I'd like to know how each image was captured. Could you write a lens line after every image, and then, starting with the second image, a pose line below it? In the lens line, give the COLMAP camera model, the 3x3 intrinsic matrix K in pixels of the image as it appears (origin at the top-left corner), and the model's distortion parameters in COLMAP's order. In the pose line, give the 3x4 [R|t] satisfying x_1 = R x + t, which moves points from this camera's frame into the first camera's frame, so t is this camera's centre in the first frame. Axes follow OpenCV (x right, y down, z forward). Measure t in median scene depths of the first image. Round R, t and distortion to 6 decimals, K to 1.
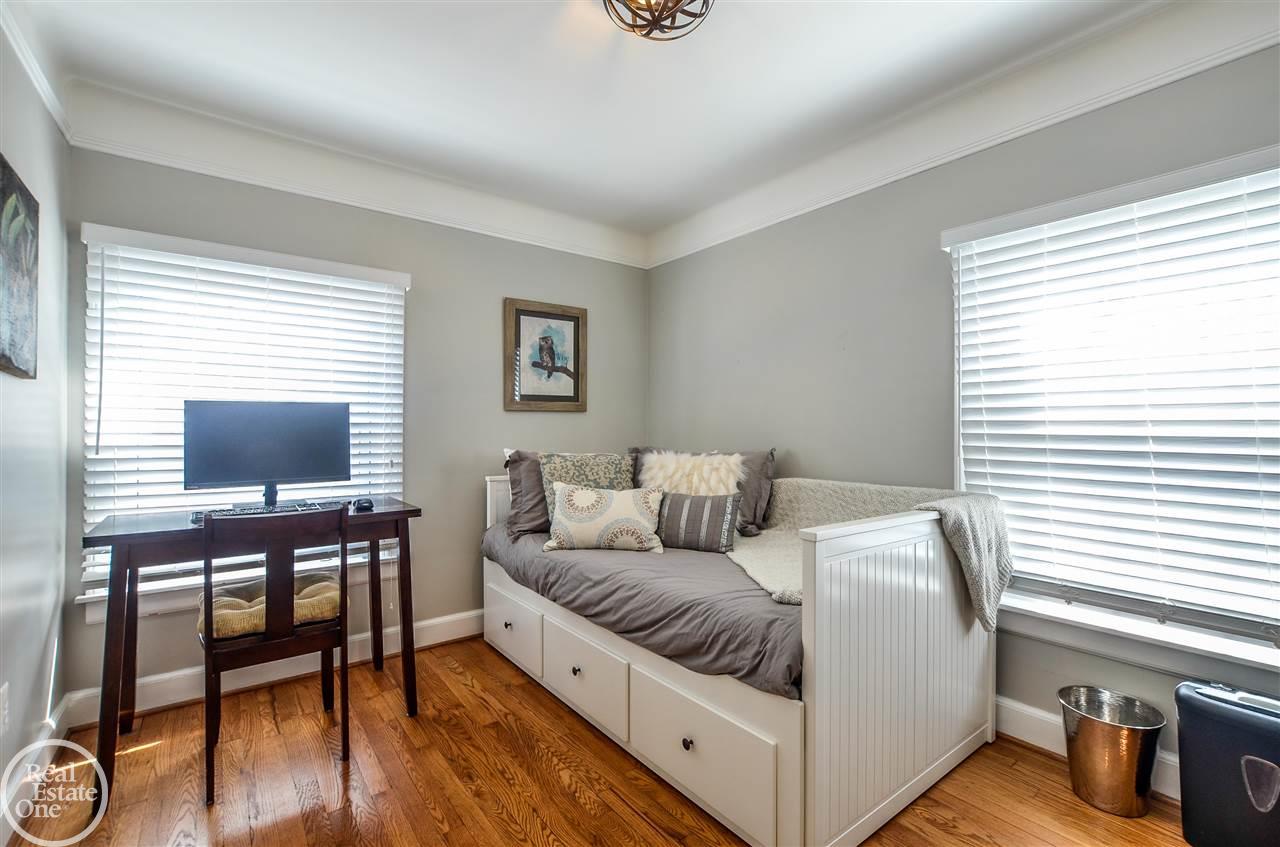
lens RADIAL K [[557.4, 0, 656.0], [0, 557.4, 421.4], [0, 0, 1]] dist [-0.021593, 0.007449]
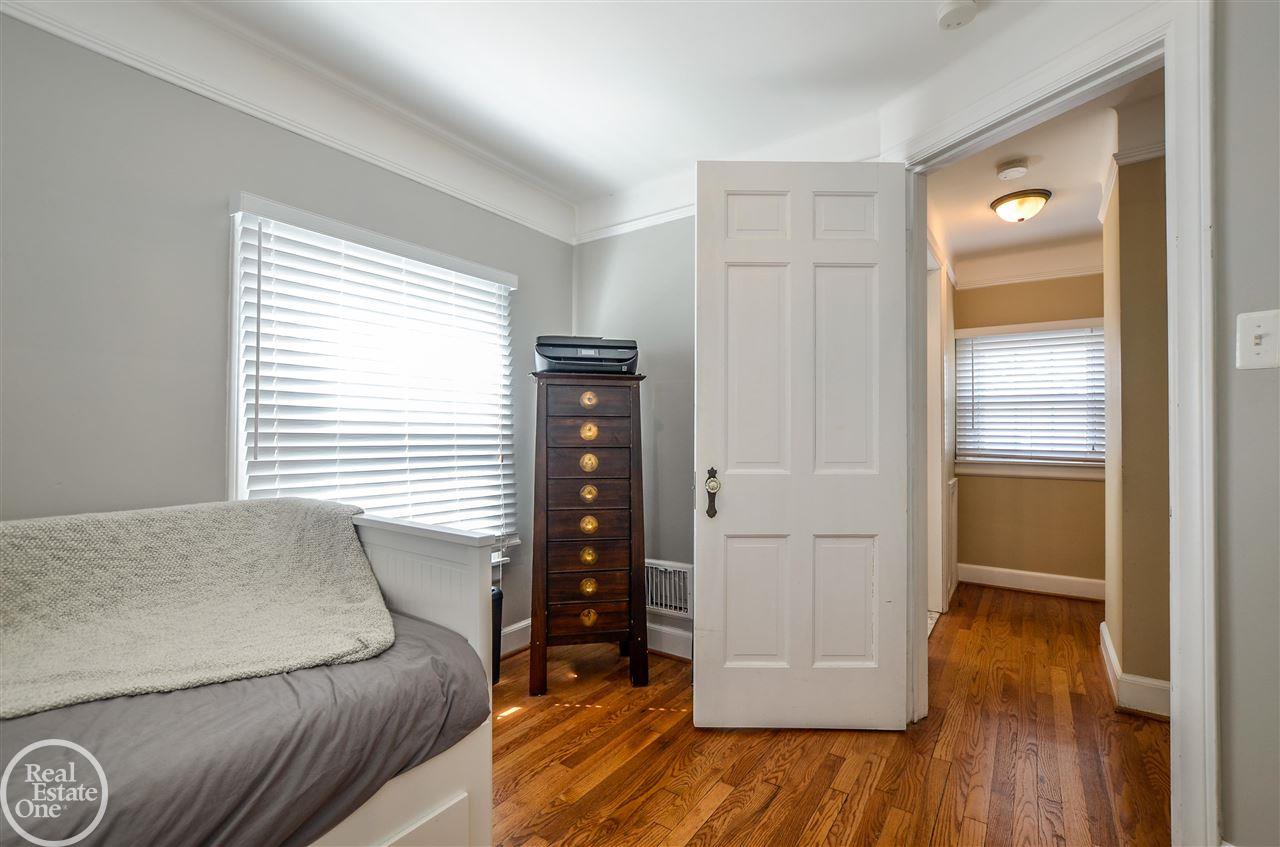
lens RADIAL K [[557.4, 0, 656.0], [0, 557.4, 421.4], [0, 0, 1]] dist [-0.021593, 0.007449]
pose [[-0.292797, 0.017427, 0.956016, -0.575206], [-0.011824, 0.999691, -0.021845, 0.019067], [-0.956102, -0.017700, -0.292501, 0.807775]]
